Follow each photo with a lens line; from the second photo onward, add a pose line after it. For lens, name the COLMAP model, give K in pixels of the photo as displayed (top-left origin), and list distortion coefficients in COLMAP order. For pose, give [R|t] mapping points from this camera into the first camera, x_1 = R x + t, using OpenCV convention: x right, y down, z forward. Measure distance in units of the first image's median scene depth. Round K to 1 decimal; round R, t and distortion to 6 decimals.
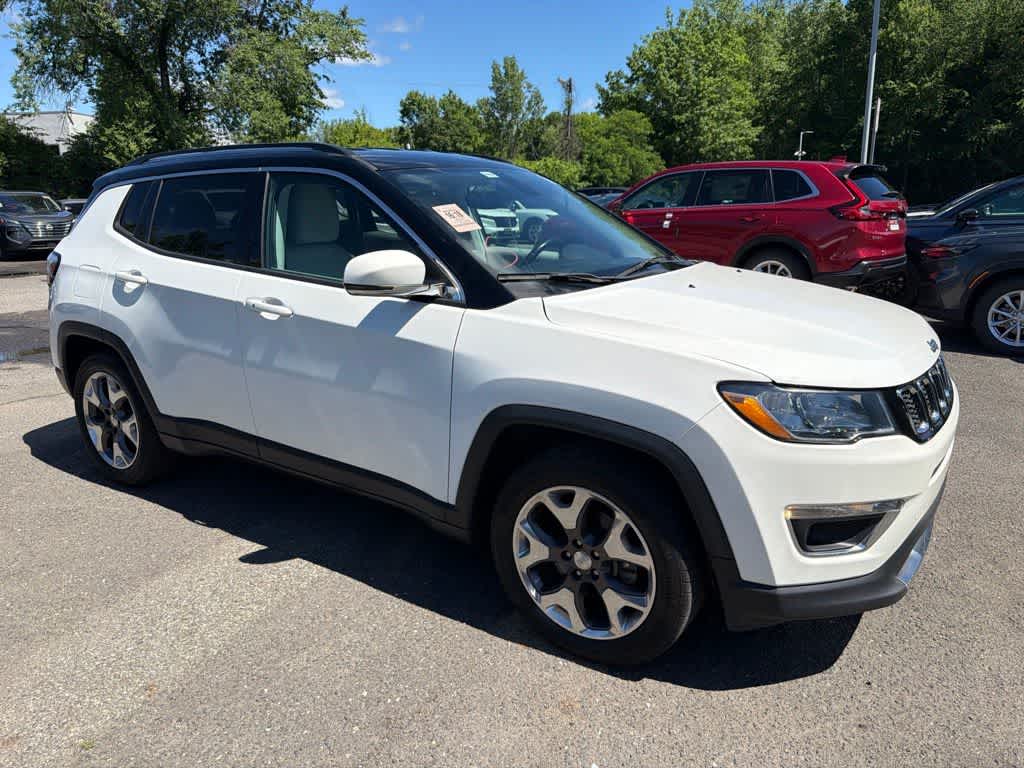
lens RADIAL K [[757.8, 0, 512.0], [0, 757.8, 384.0], [0, 0, 1]] dist [0.000502, -0.008145]
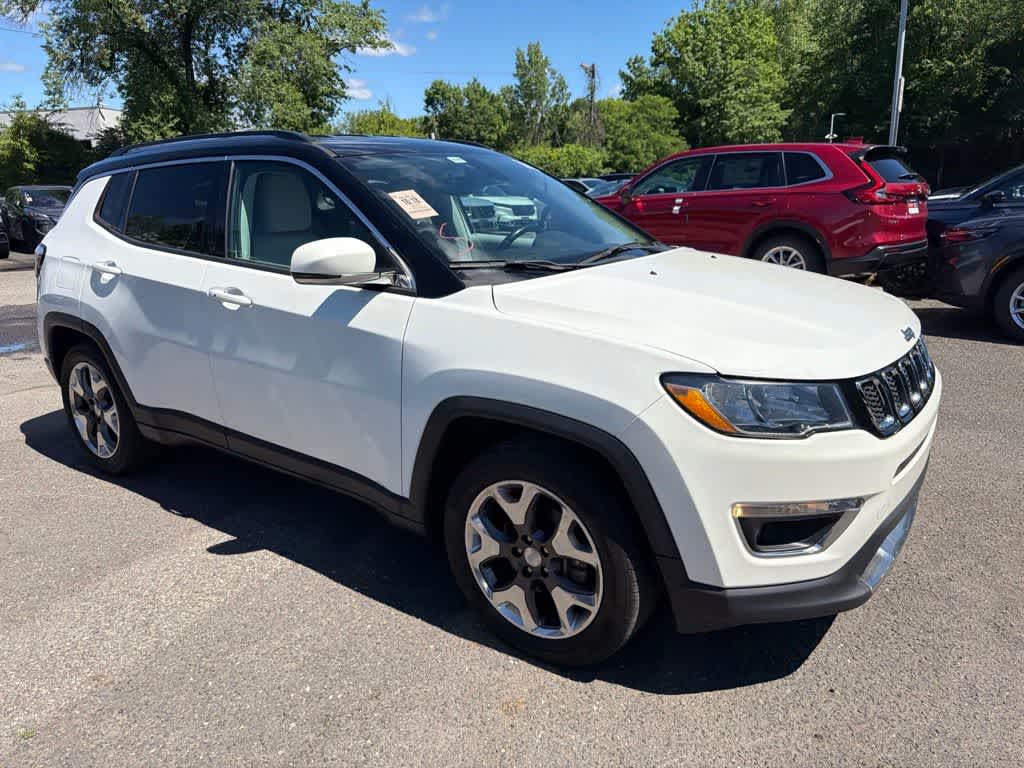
lens RADIAL K [[758.8, 0, 498.3], [0, 758.8, 380.0], [0, 0, 1]] dist [-0.003144, -0.006282]
pose [[0.998491, 0.000805, -0.054903, 0.071231], [-0.000301, 0.999958, 0.009187, -0.001568], [0.054908, -0.009157, 0.998449, 0.022249]]
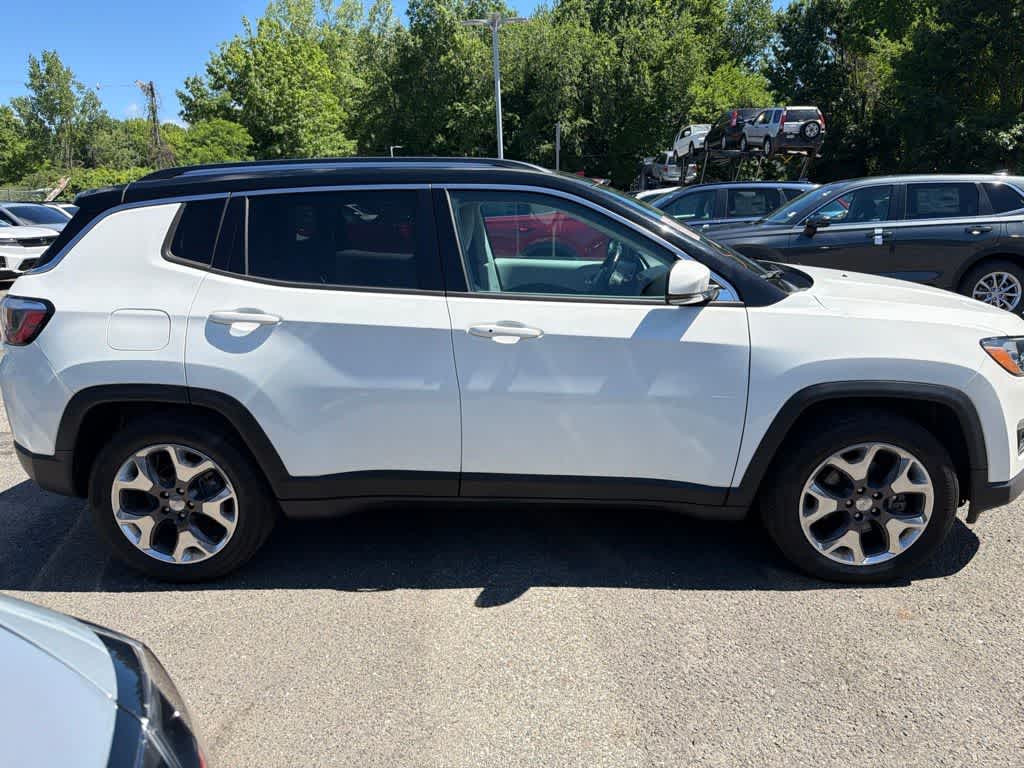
lens RADIAL K [[757.8, 0, 512.0], [0, 757.8, 384.0], [0, 0, 1]] dist [0.000502, -0.008145]
pose [[0.845263, -0.137629, 0.516322, -0.681885], [0.144879, 0.989095, 0.026469, -0.049307], [-0.514334, 0.052431, 0.855985, 0.163882]]
